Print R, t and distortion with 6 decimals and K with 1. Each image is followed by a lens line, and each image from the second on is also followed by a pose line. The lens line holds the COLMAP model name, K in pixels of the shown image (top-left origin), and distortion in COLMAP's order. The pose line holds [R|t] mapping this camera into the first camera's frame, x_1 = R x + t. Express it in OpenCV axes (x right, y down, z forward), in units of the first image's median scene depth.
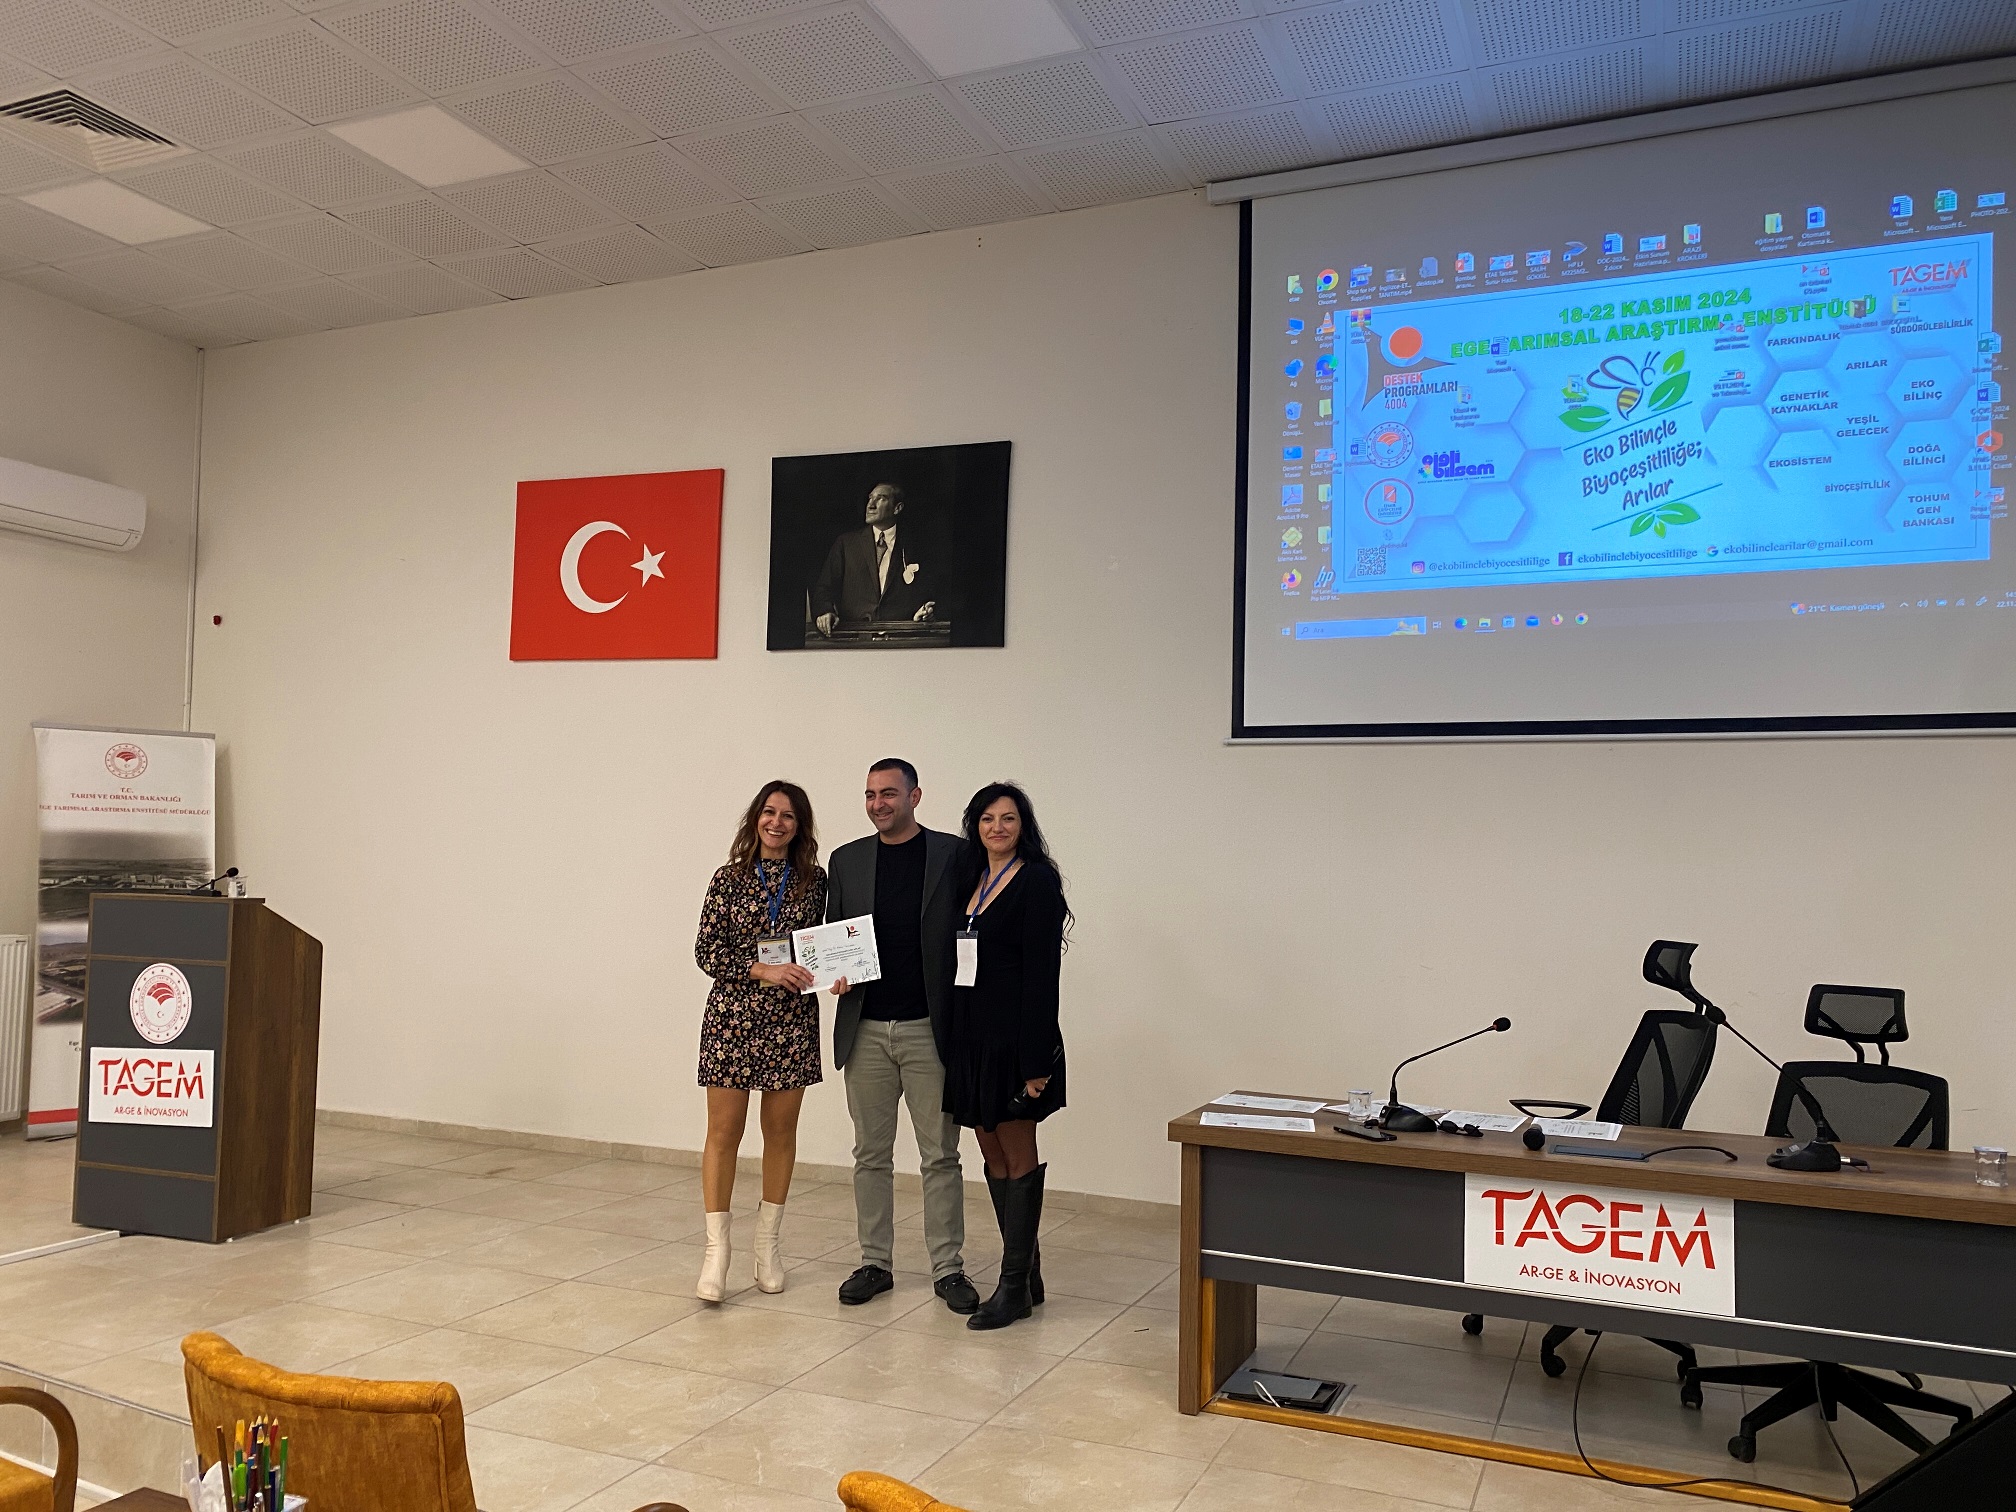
lens RADIAL K [[1533.0, 0, 993.7], [0, 1533.0, 773.5], [0, 0, 1]] dist [0.028058, -0.013137]
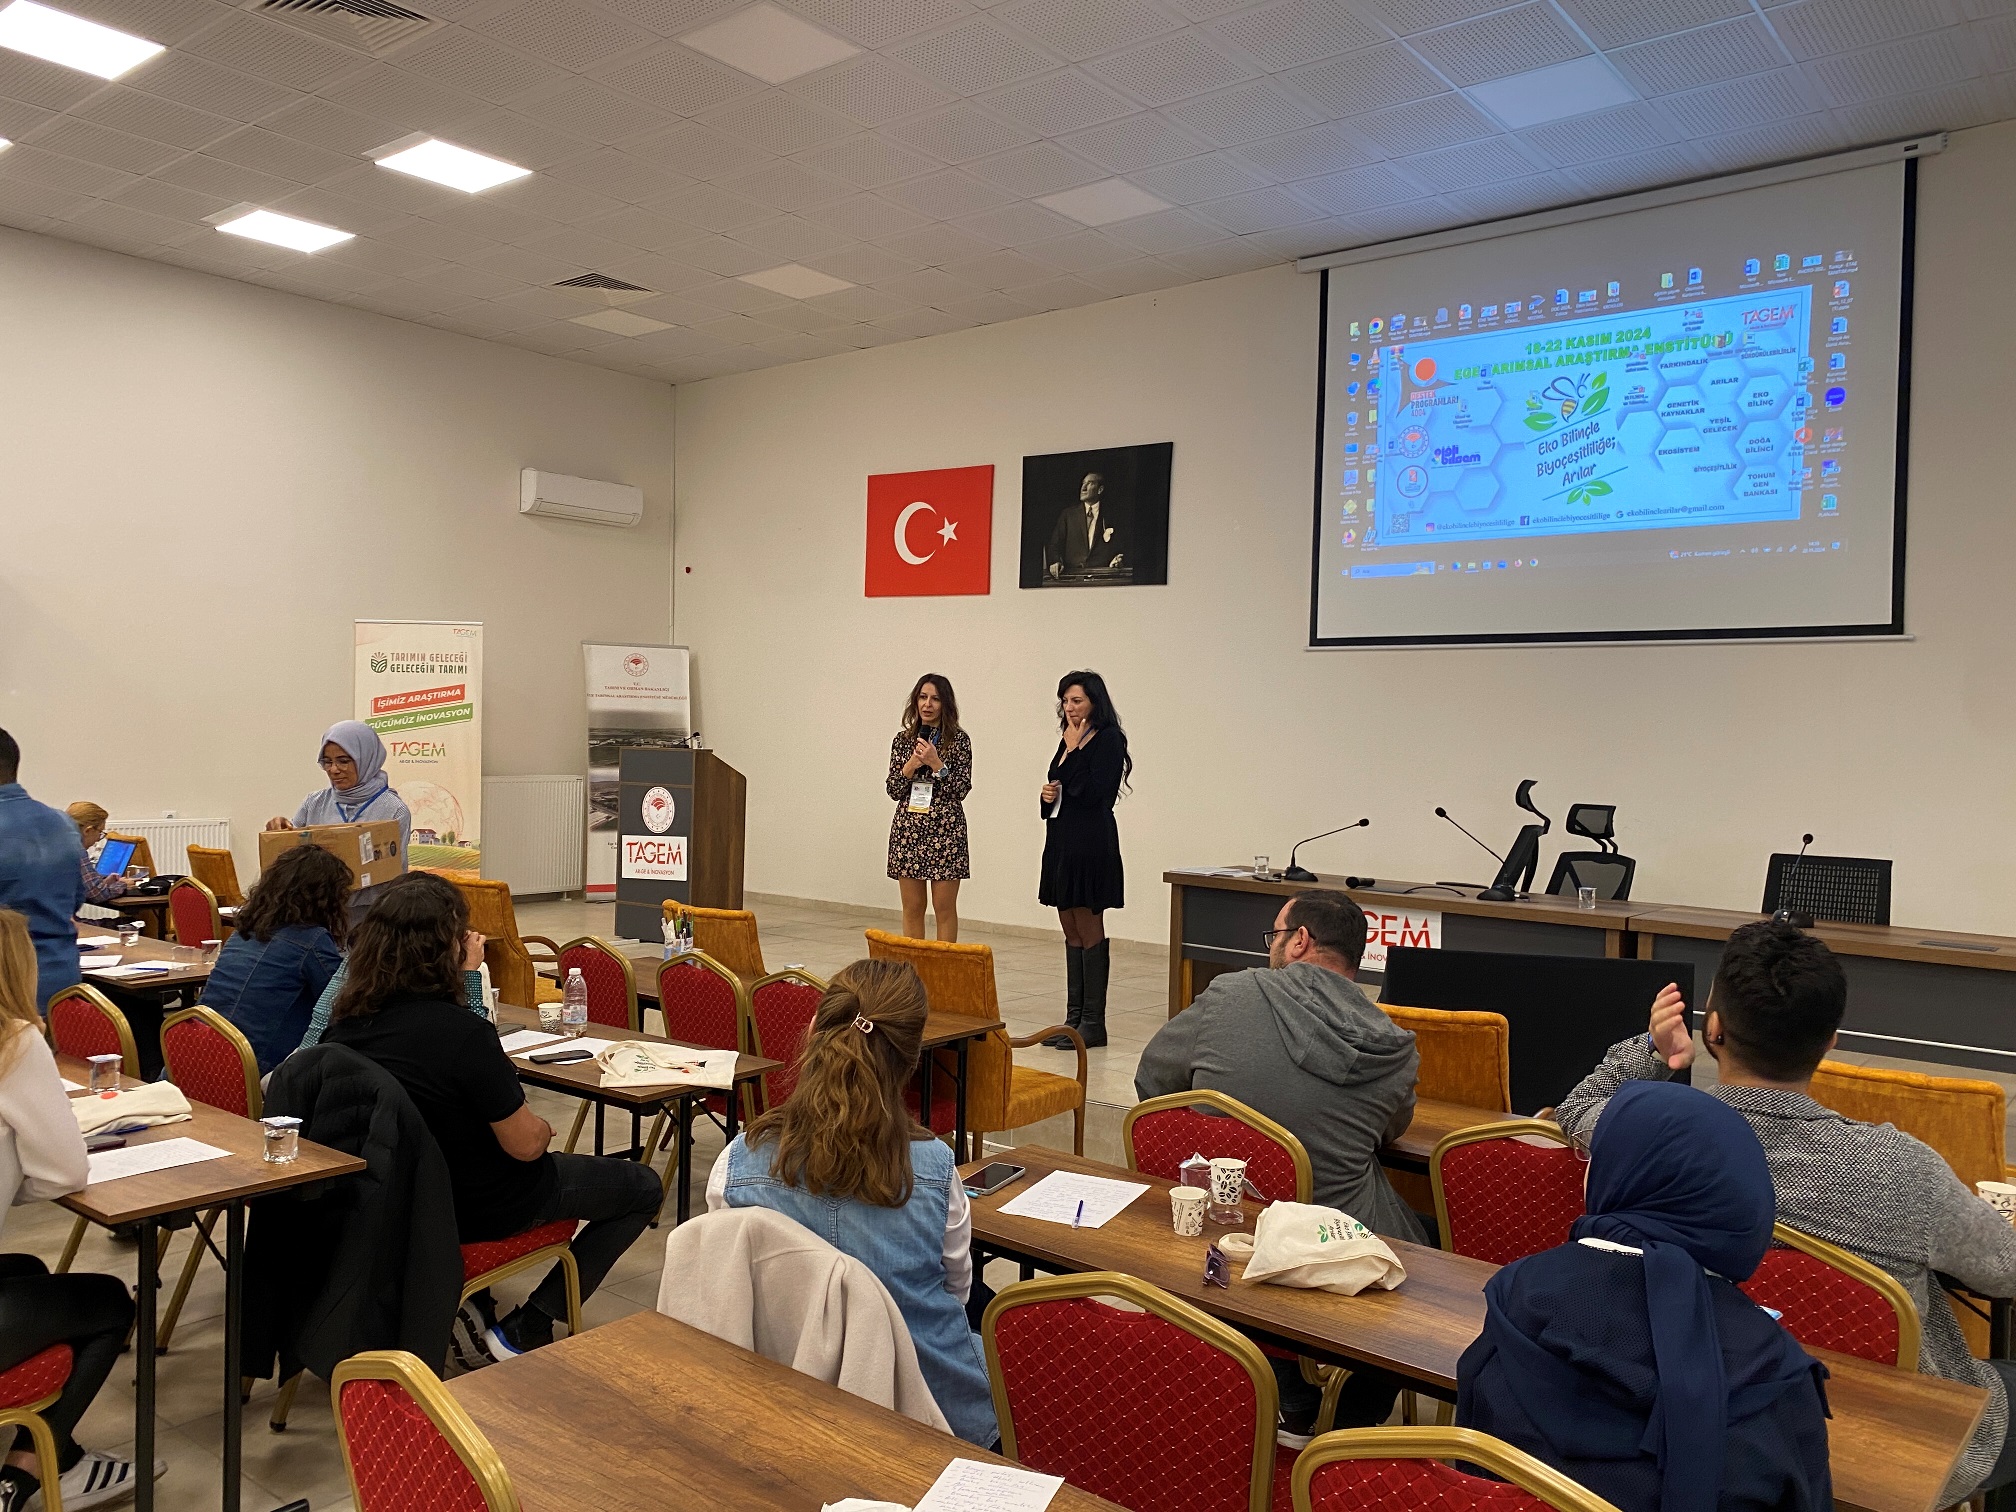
lens RADIAL K [[1532.4, 0, 990.5], [0, 1532.4, 739.5], [0, 0, 1]] dist [0.027377, -0.011908]
pose [[0.960228, 0.004433, -0.279182, 0.293802], [0.011082, 0.998481, 0.053972, -0.017979], [0.278997, -0.054919, 0.958720, -0.531493]]
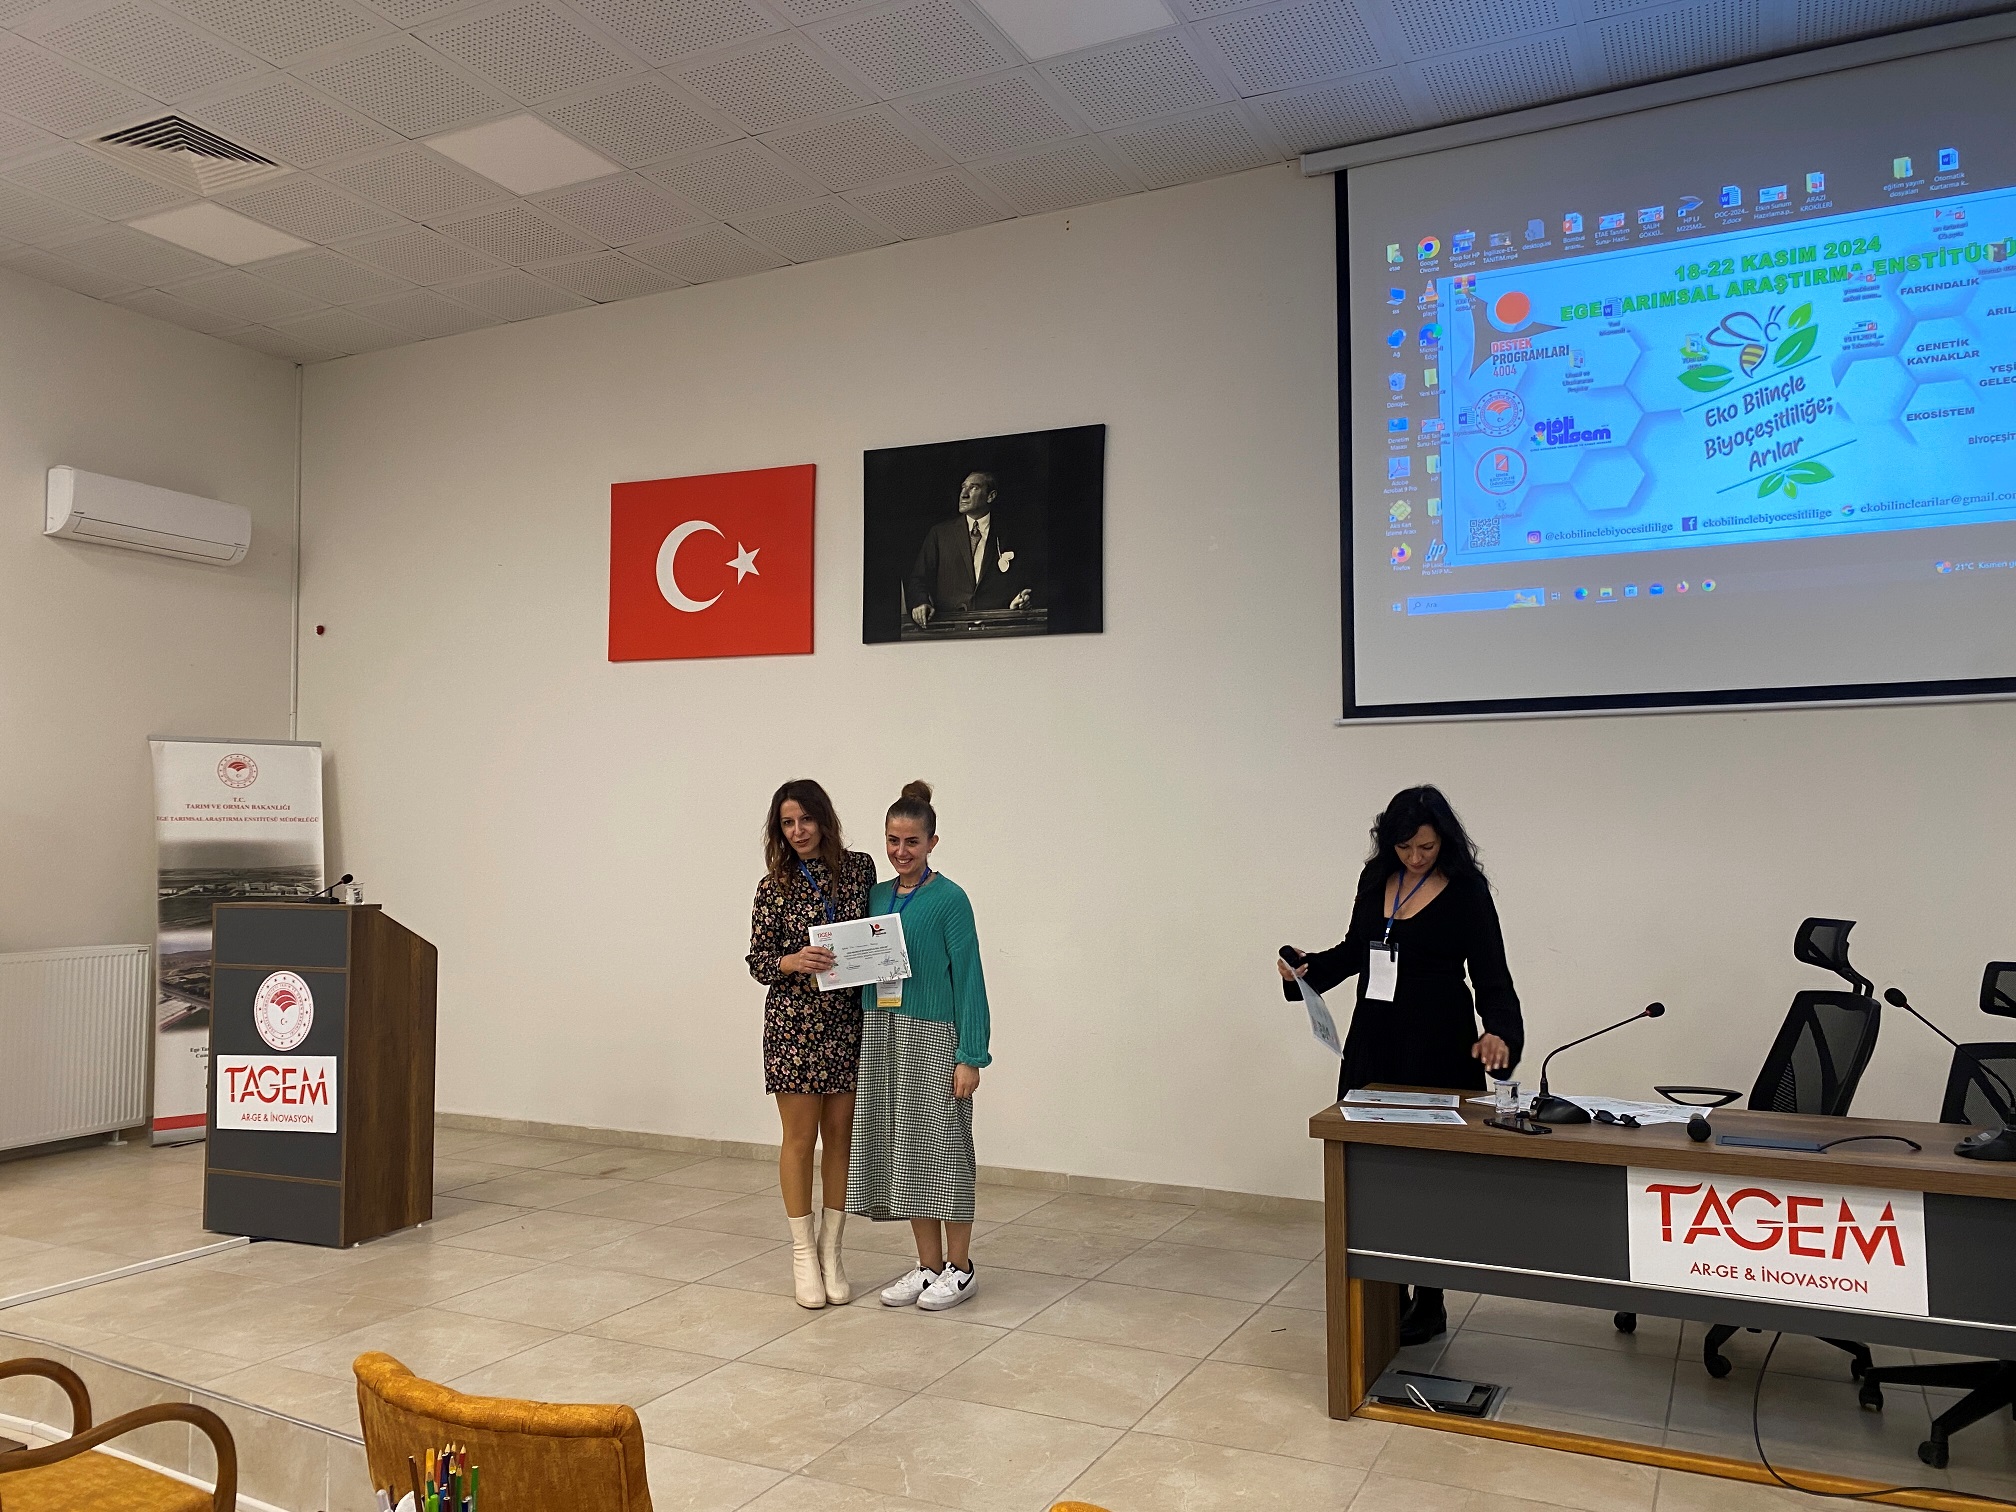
lens RADIAL K [[1533.6, 0, 986.5], [0, 1533.6, 747.8], [0, 0, 1]] dist [0.026111, -0.011321]
pose [[0.998386, -0.026968, -0.049984, -0.024440], [0.026566, 0.999609, -0.008697, -0.002218], [0.050199, 0.007356, 0.998712, 0.012963]]
